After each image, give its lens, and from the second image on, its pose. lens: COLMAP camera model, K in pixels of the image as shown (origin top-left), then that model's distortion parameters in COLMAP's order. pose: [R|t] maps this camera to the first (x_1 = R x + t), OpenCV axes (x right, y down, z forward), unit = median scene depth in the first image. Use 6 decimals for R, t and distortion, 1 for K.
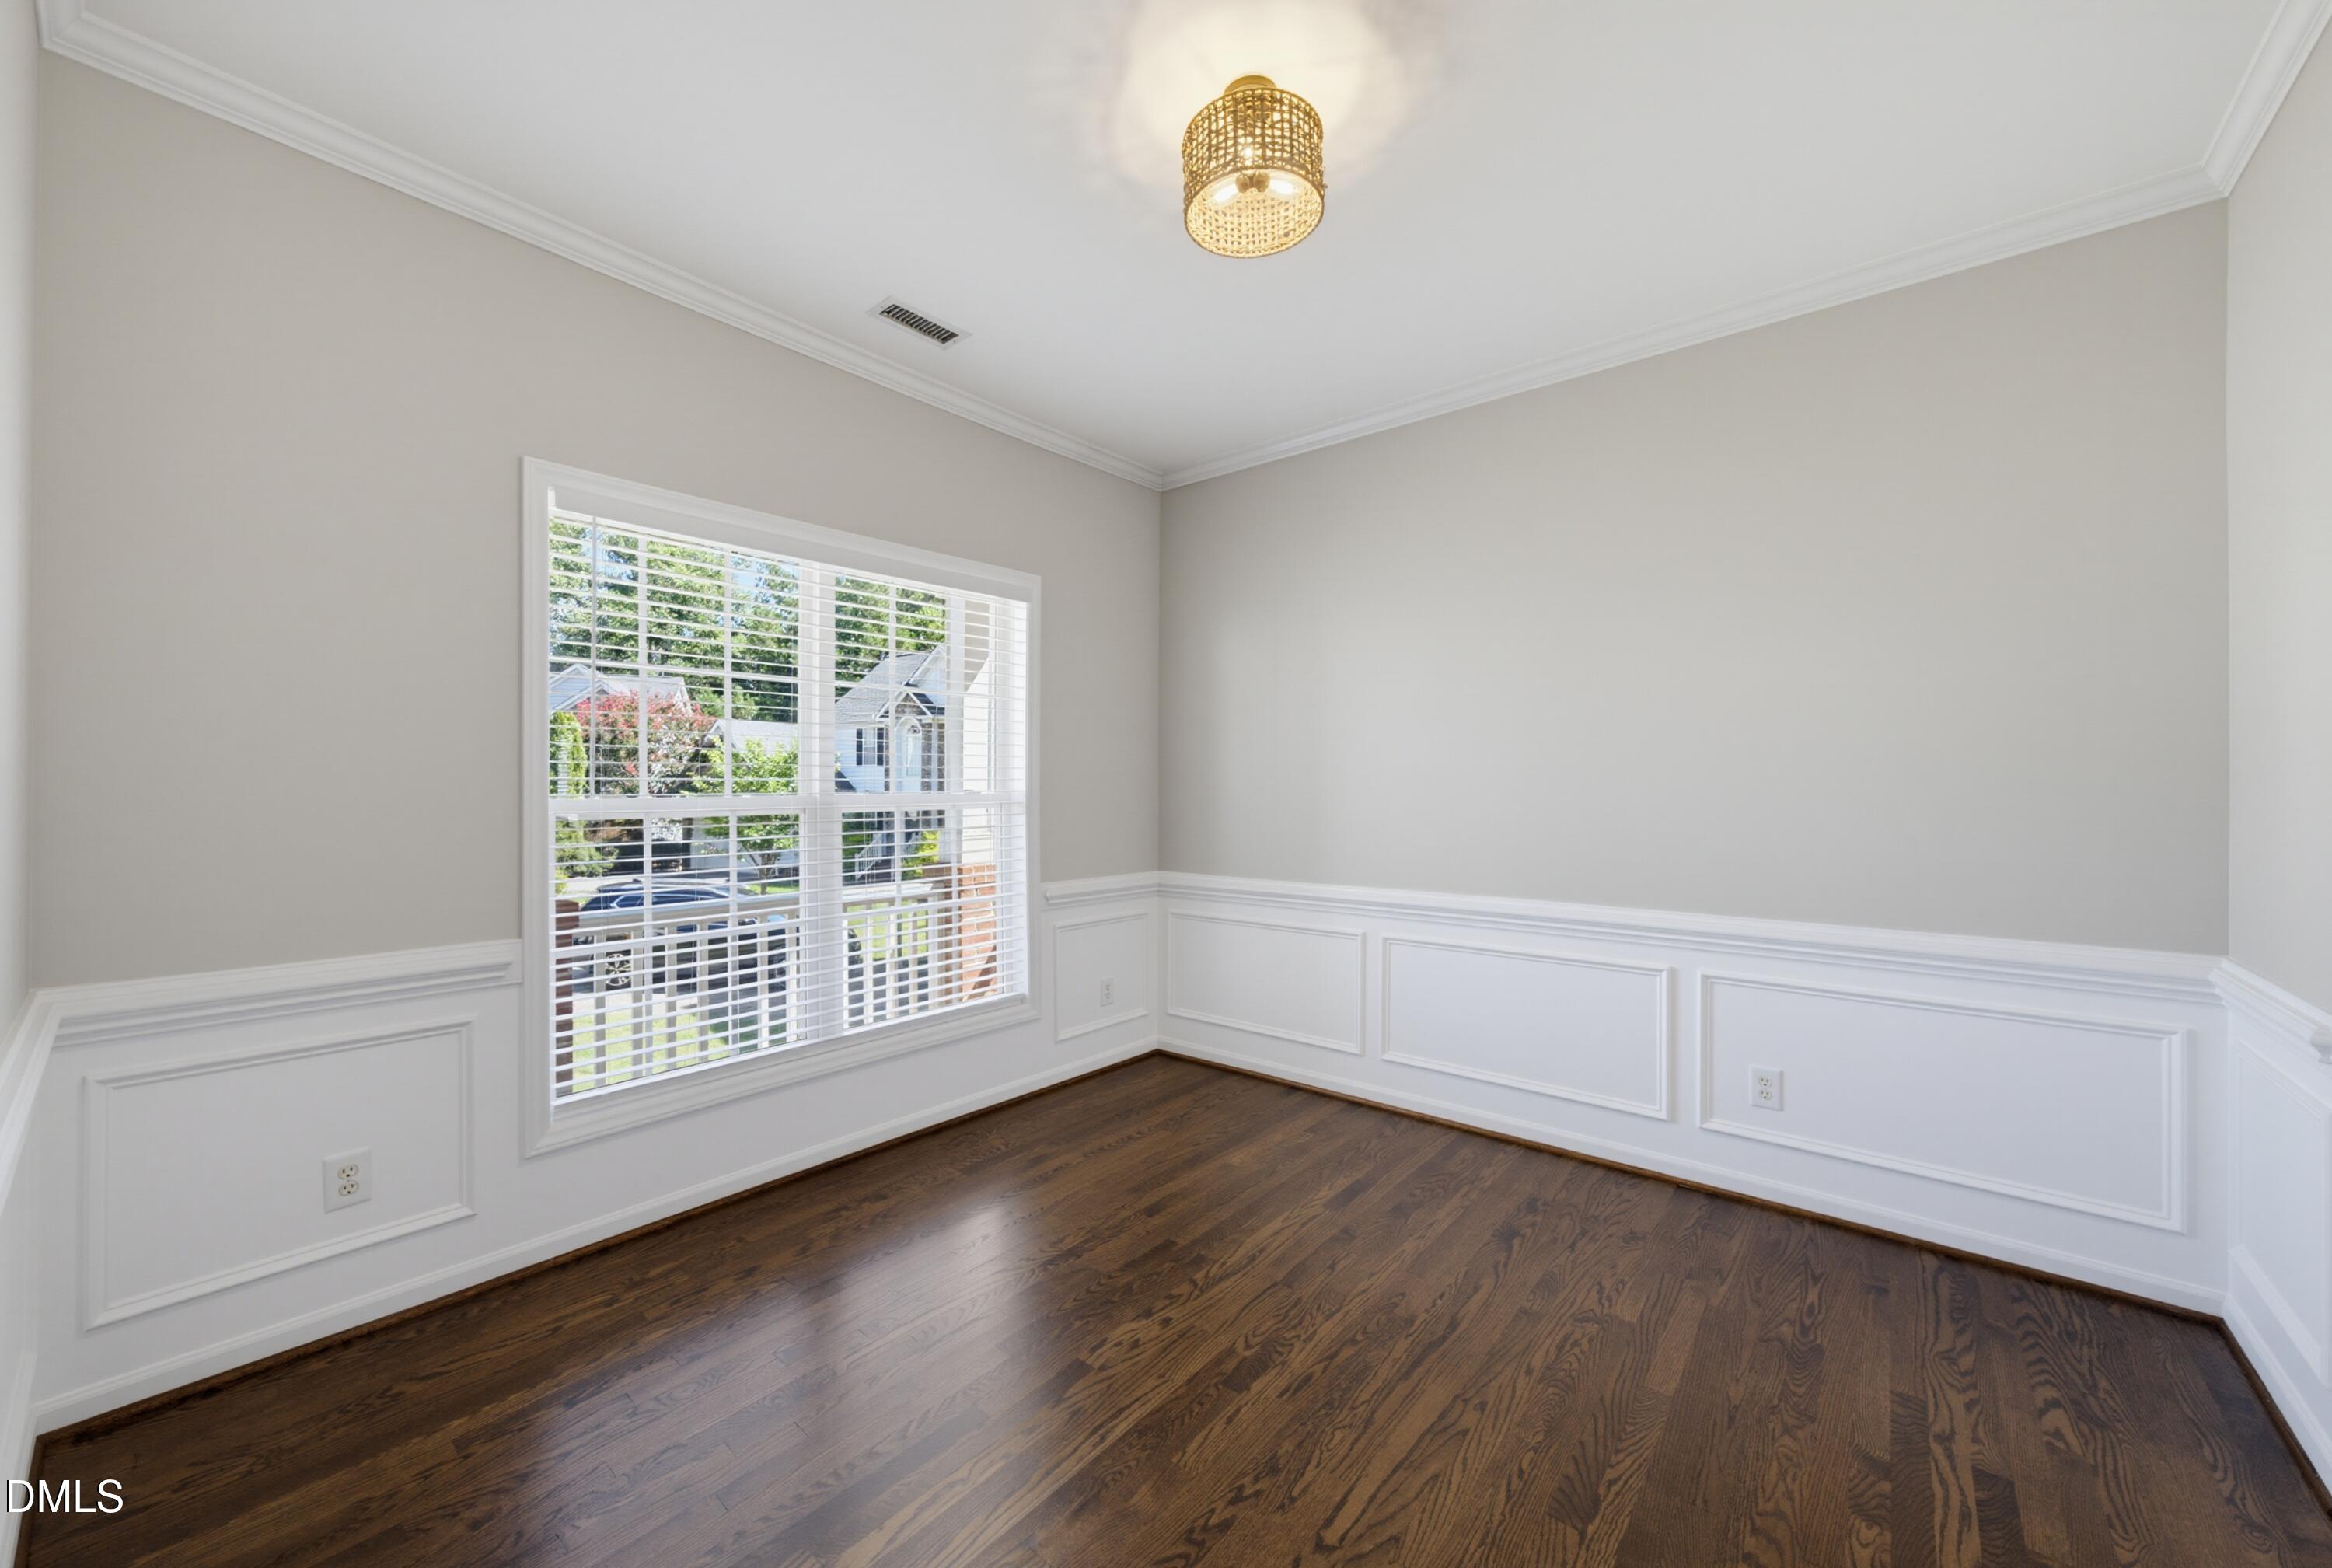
lens RADIAL K [[872.7, 0, 1176.0], [0, 872.7, 786.6], [0, 0, 1]] dist [-0.032746, 0.015130]
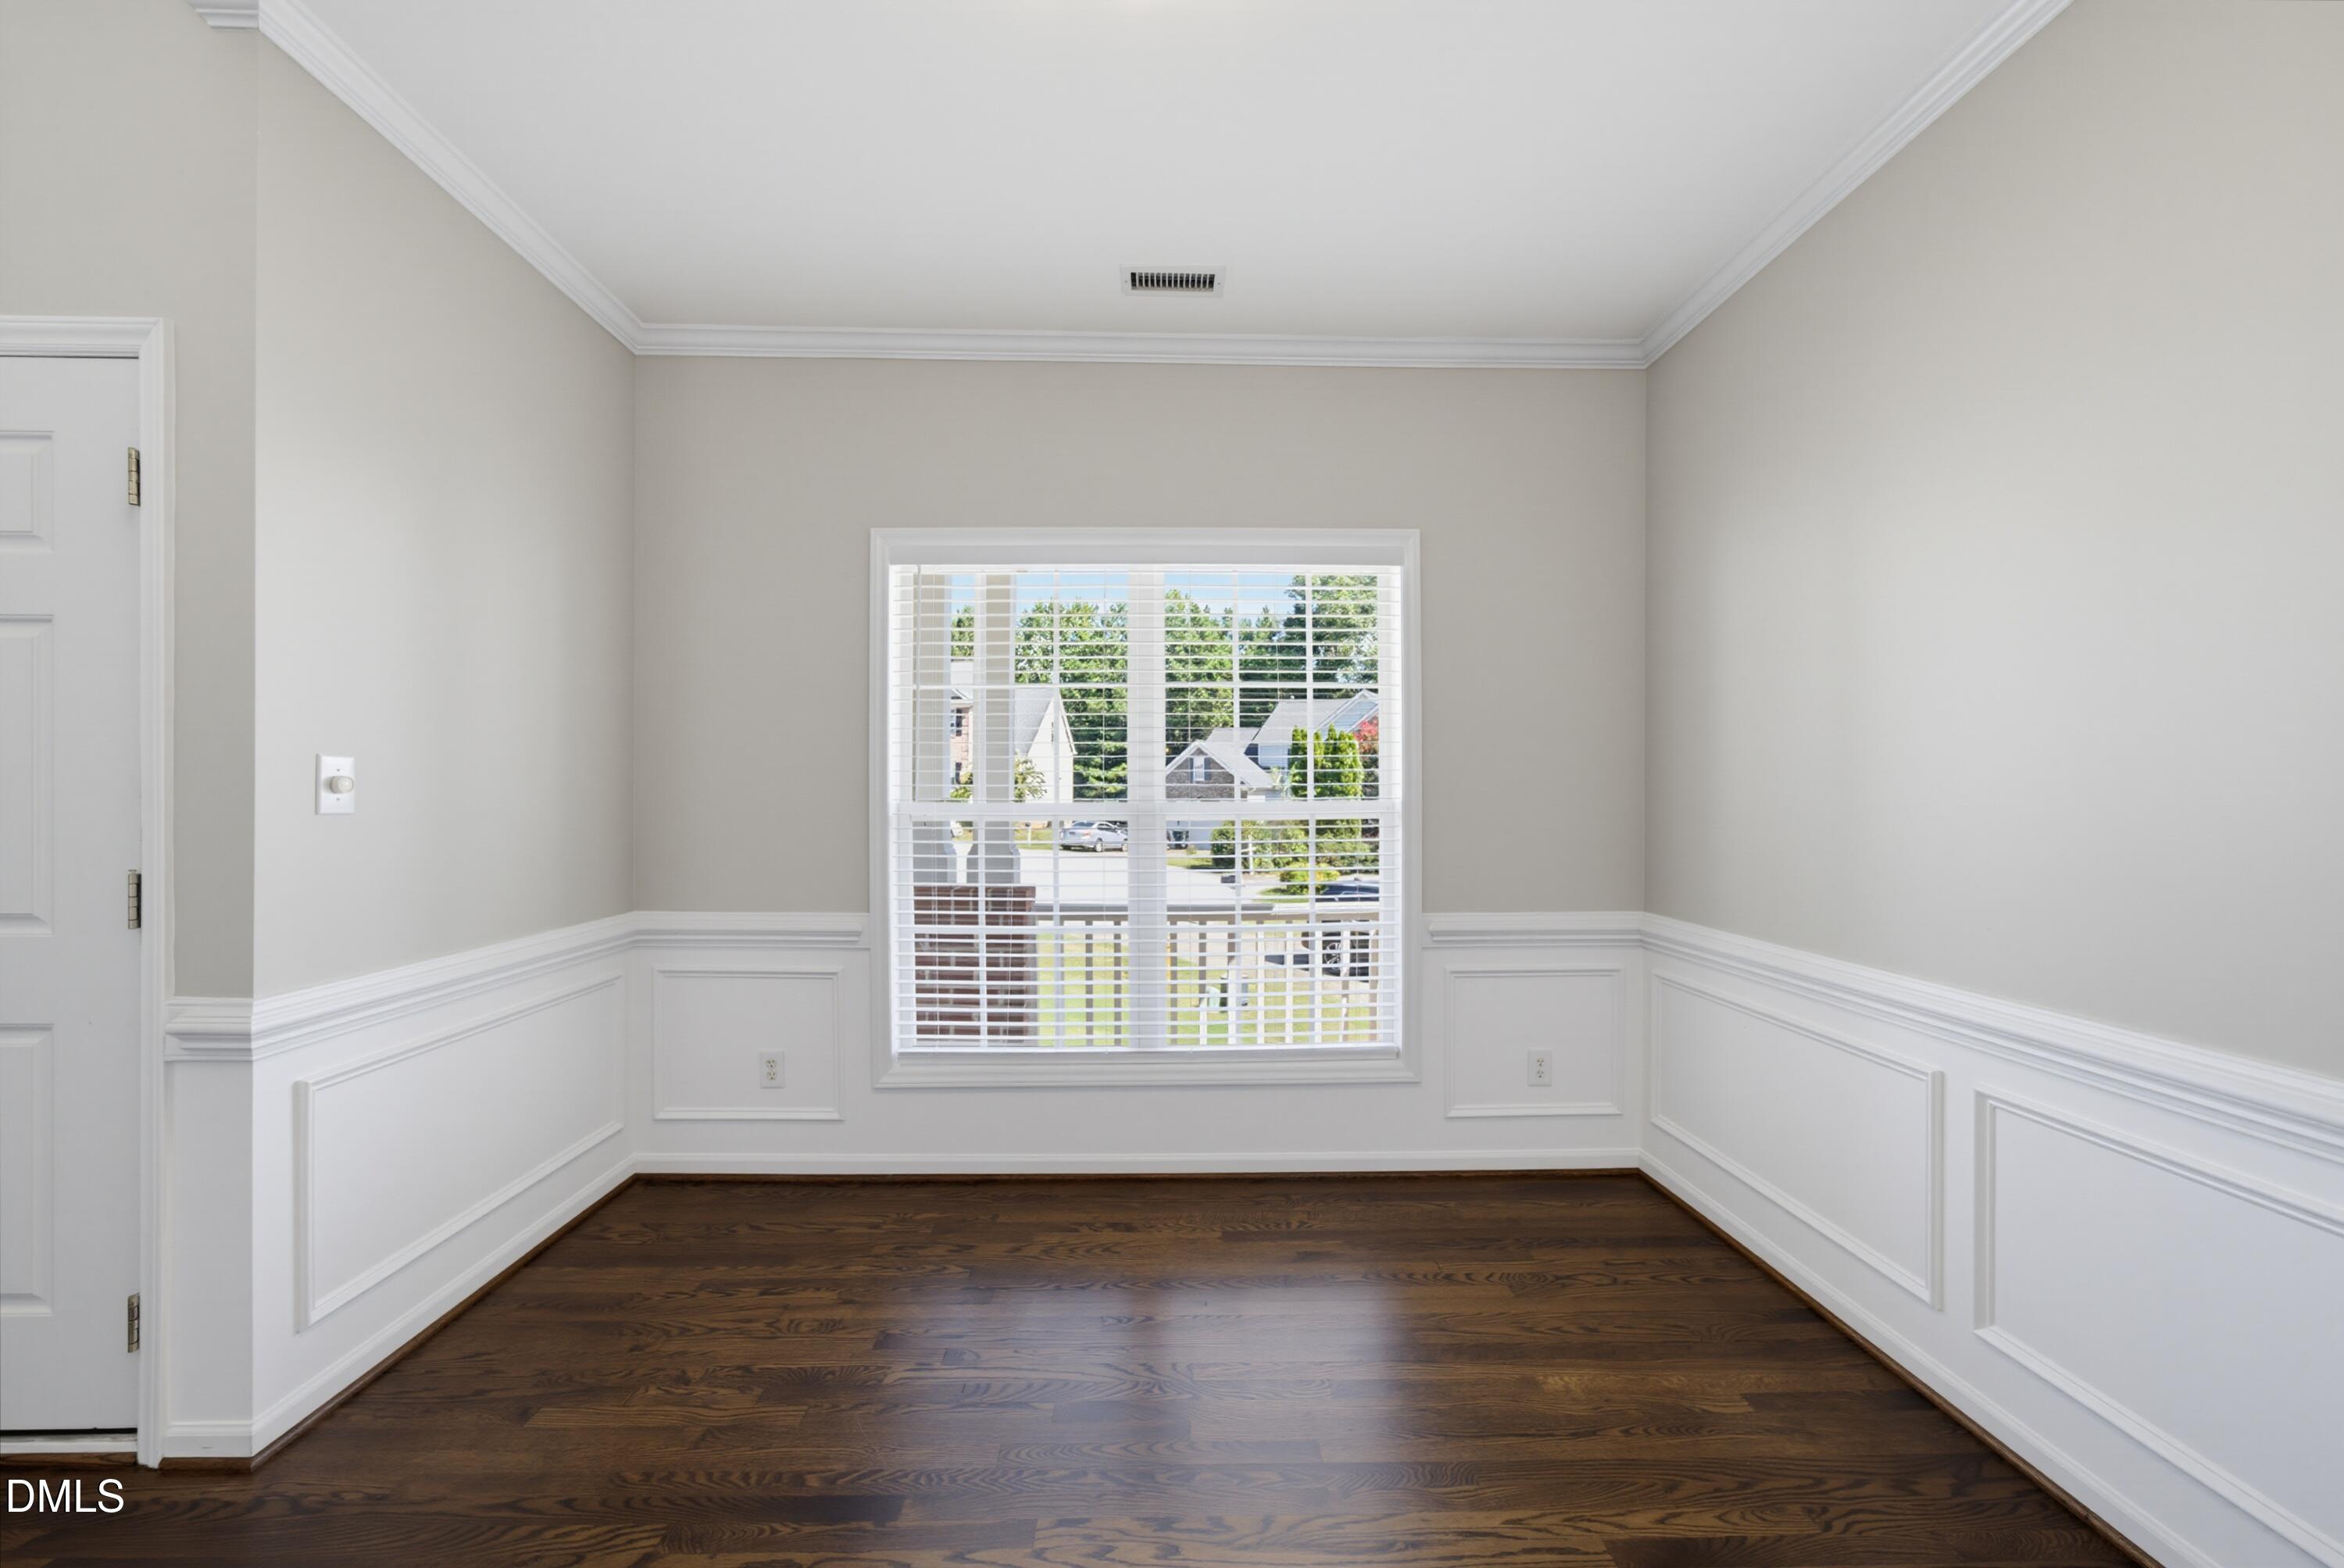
lens RADIAL K [[877.1, 0, 1182.0], [0, 877.1, 786.6], [0, 0, 1]] dist [-0.032746, 0.015130]
pose [[0.650023, -0.000027, -0.759915, 0.353129], [0.001584, 0.999998, 0.001319, -0.005901], [0.759913, -0.002061, 0.650021, 0.363850]]
